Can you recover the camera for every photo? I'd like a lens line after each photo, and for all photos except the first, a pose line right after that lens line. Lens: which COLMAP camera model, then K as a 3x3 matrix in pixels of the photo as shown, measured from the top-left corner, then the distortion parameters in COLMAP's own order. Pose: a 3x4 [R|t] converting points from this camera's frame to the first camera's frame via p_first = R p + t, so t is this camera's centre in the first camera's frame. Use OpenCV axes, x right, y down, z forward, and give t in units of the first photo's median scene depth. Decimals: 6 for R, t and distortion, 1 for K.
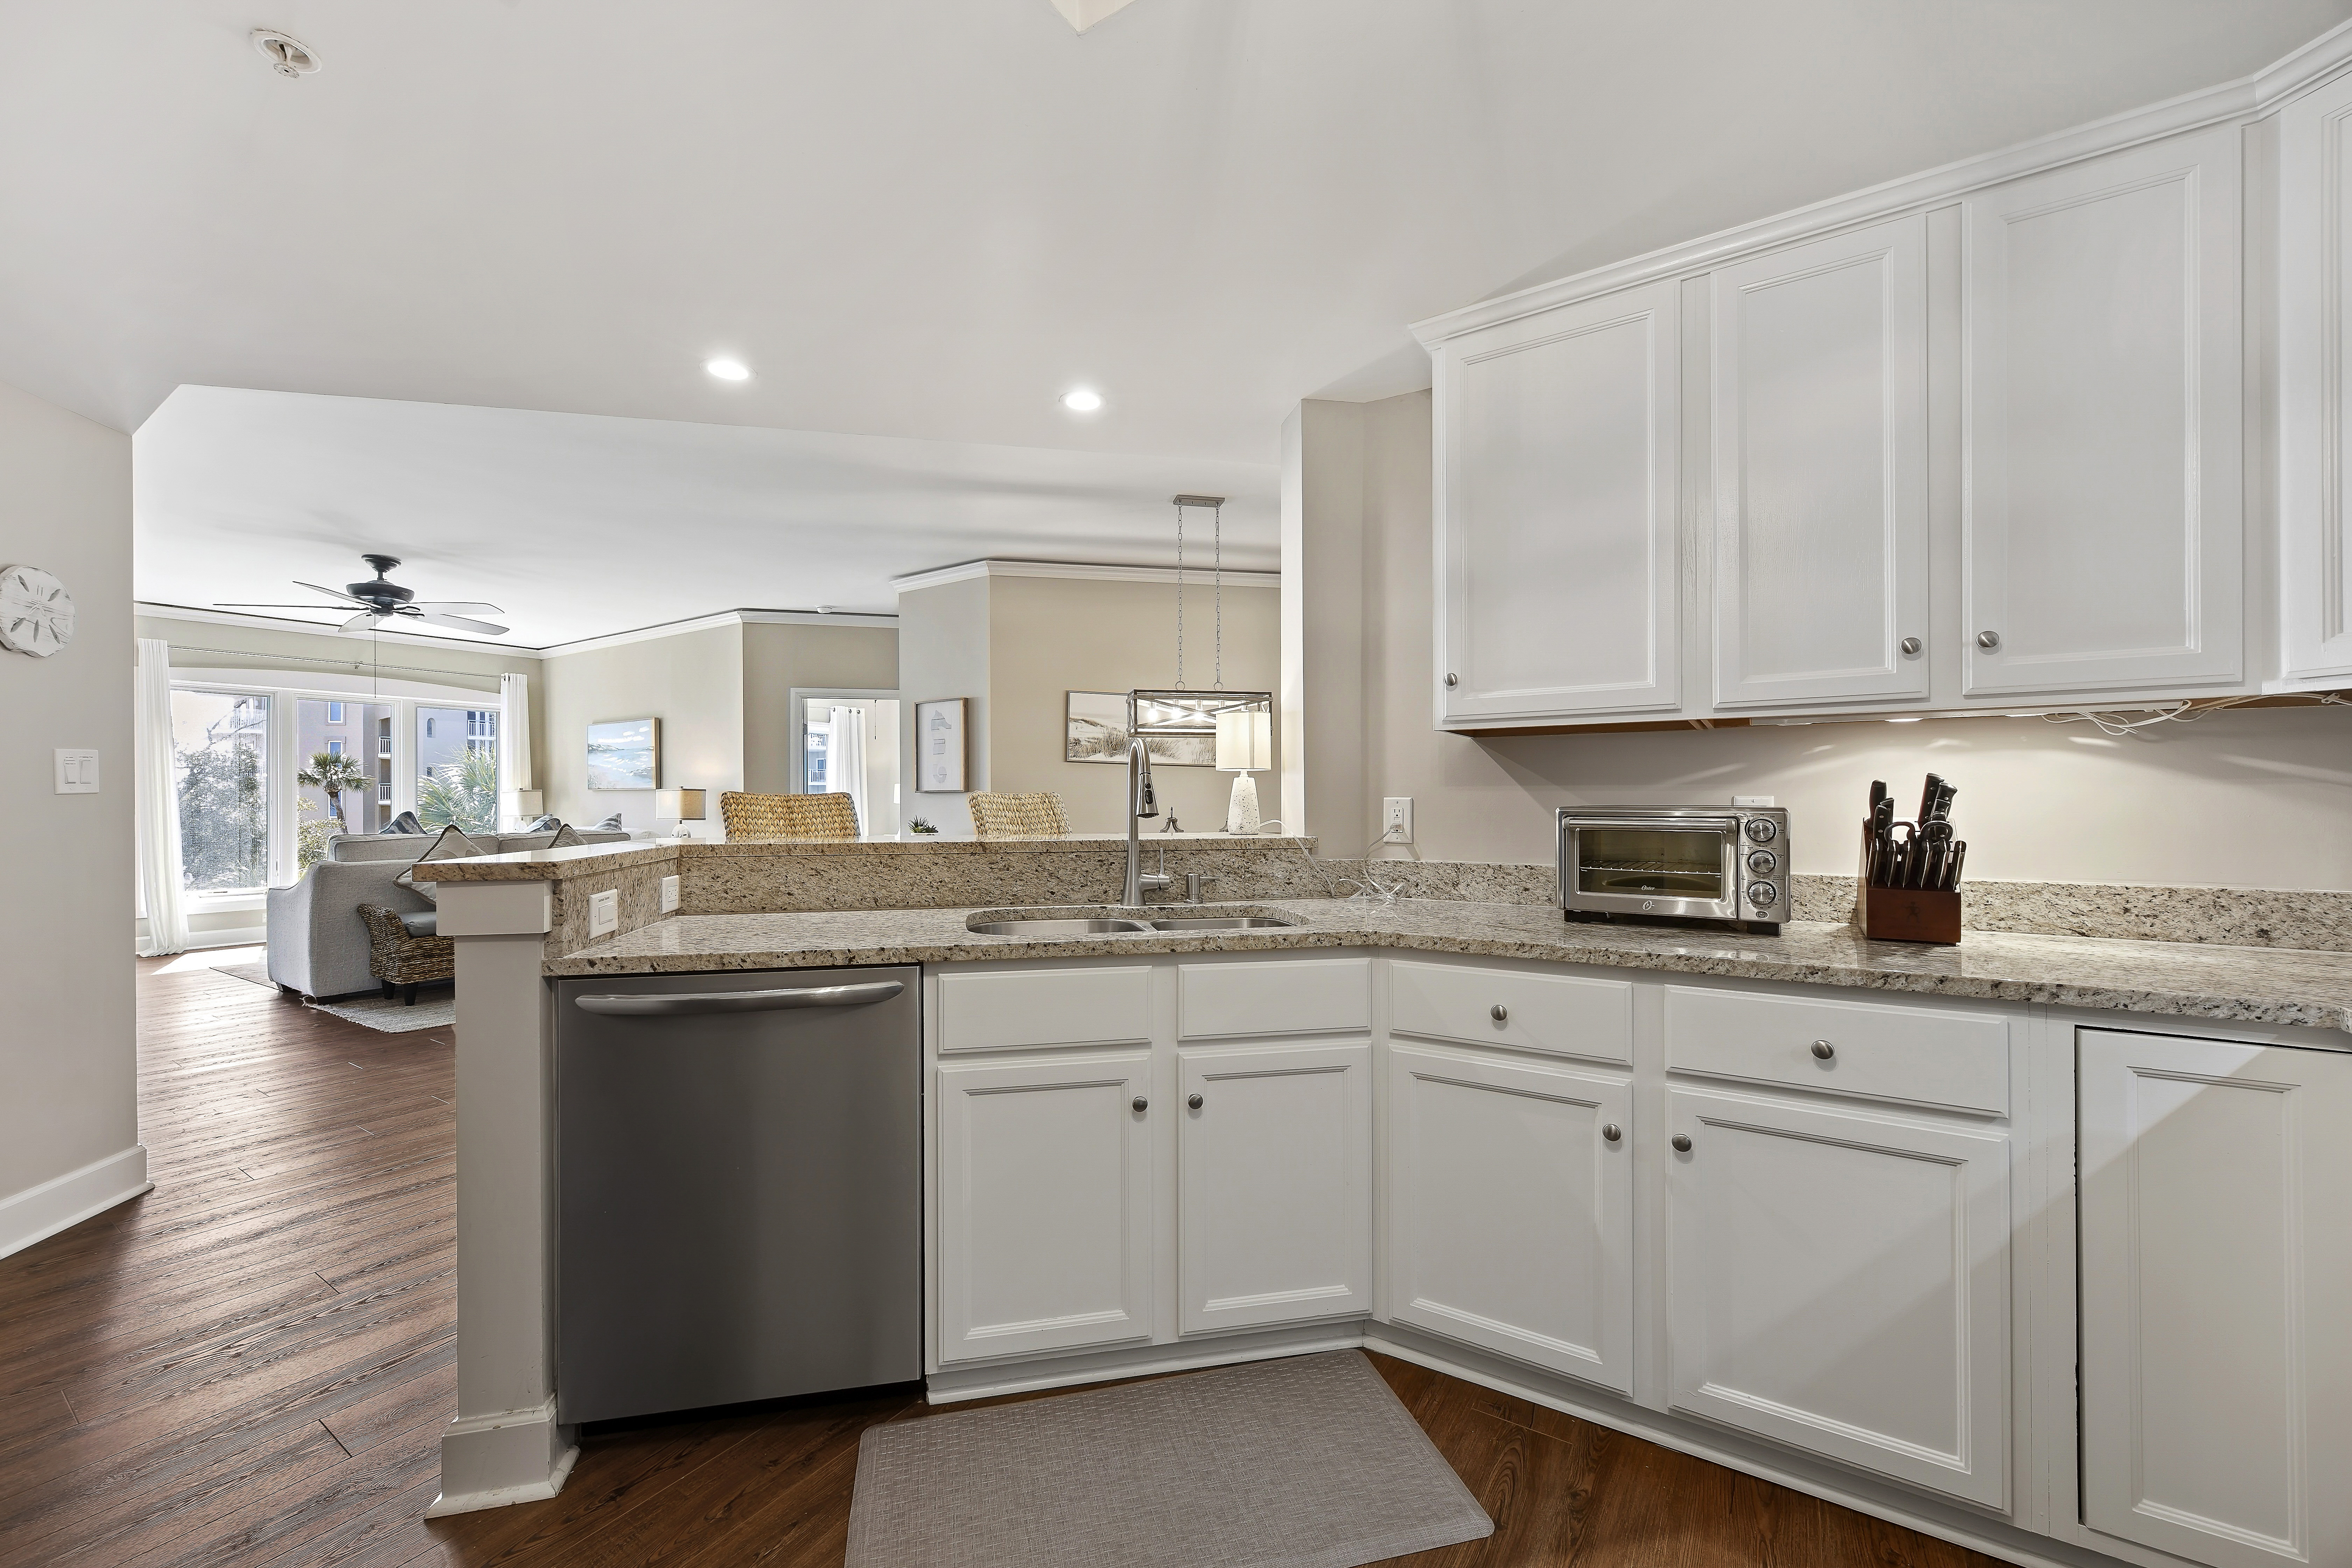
lens RADIAL K [[910.2, 0, 1181.9], [0, 910.2, 806.6], [0, 0, 1]] dist [0.002167, 0.000190]
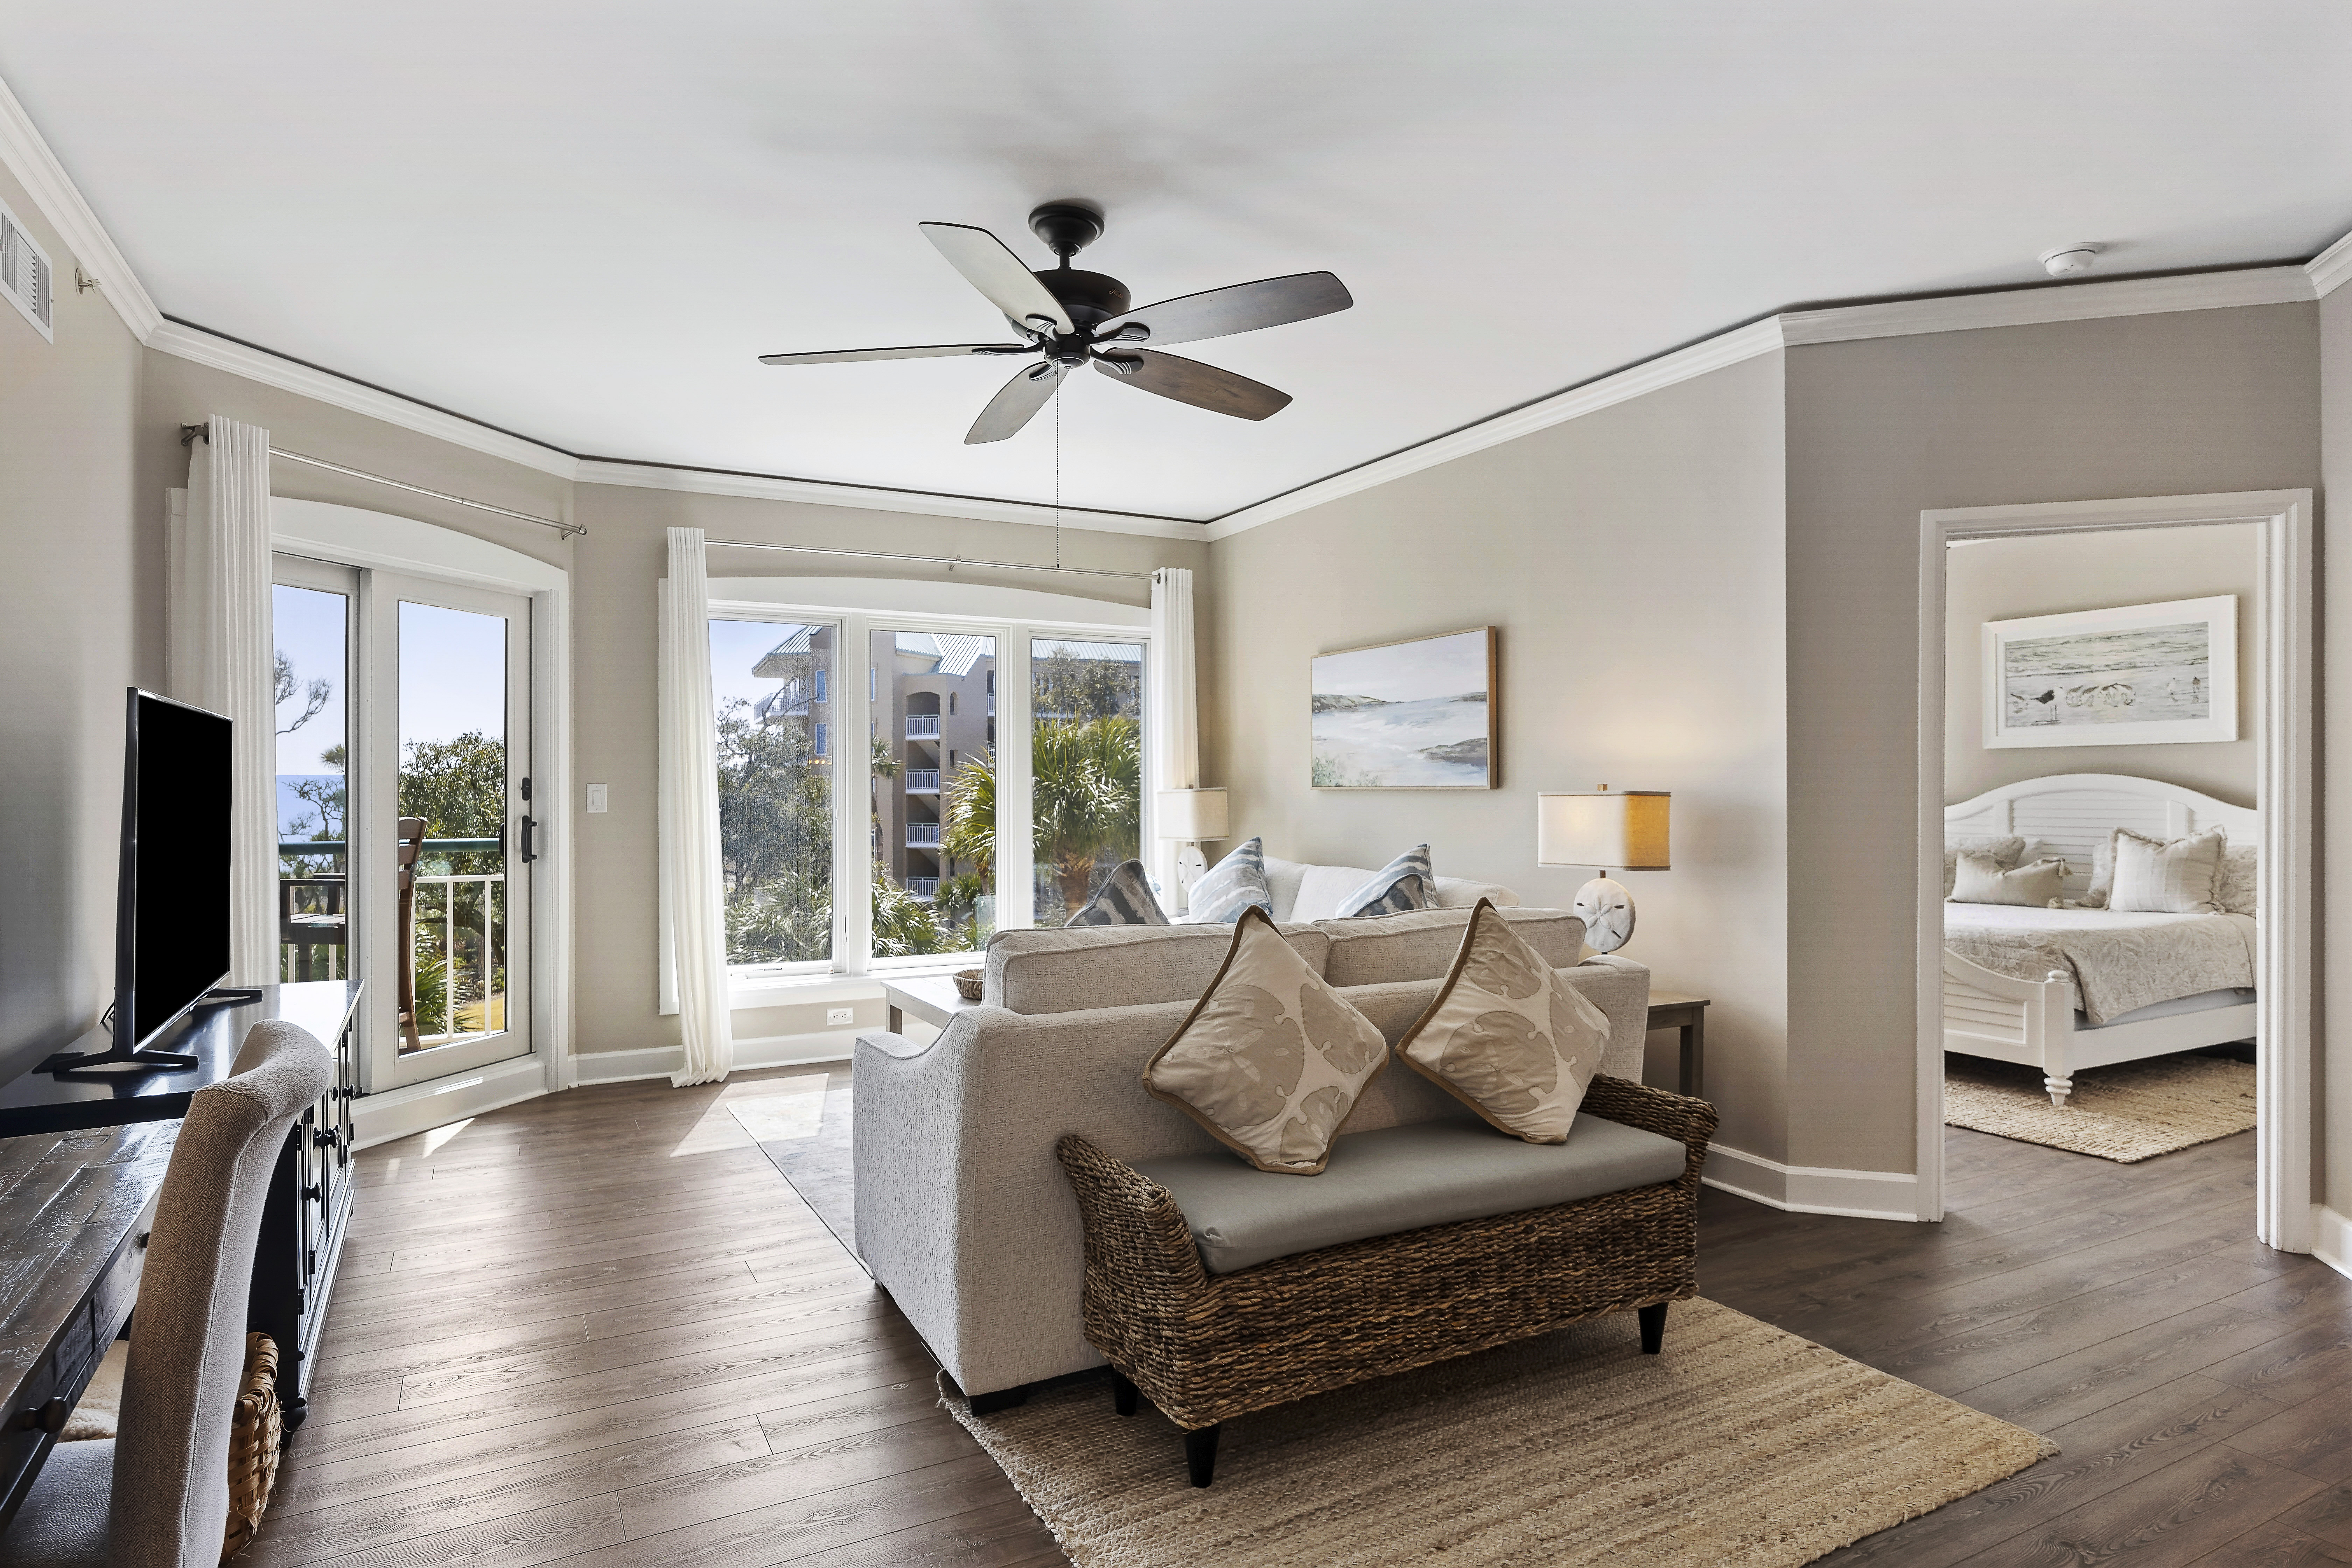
lens RADIAL K [[1293.7, 0, 1176.0], [0, 1293.7, 784.0], [0, 0, 1]] dist [-0.000392, 0.000272]
pose [[0.873767, -0.002190, -0.486339, -0.407580], [-0.002029, 0.999965, -0.008148, -0.016365], [0.486340, 0.008106, 0.873732, 0.383840]]
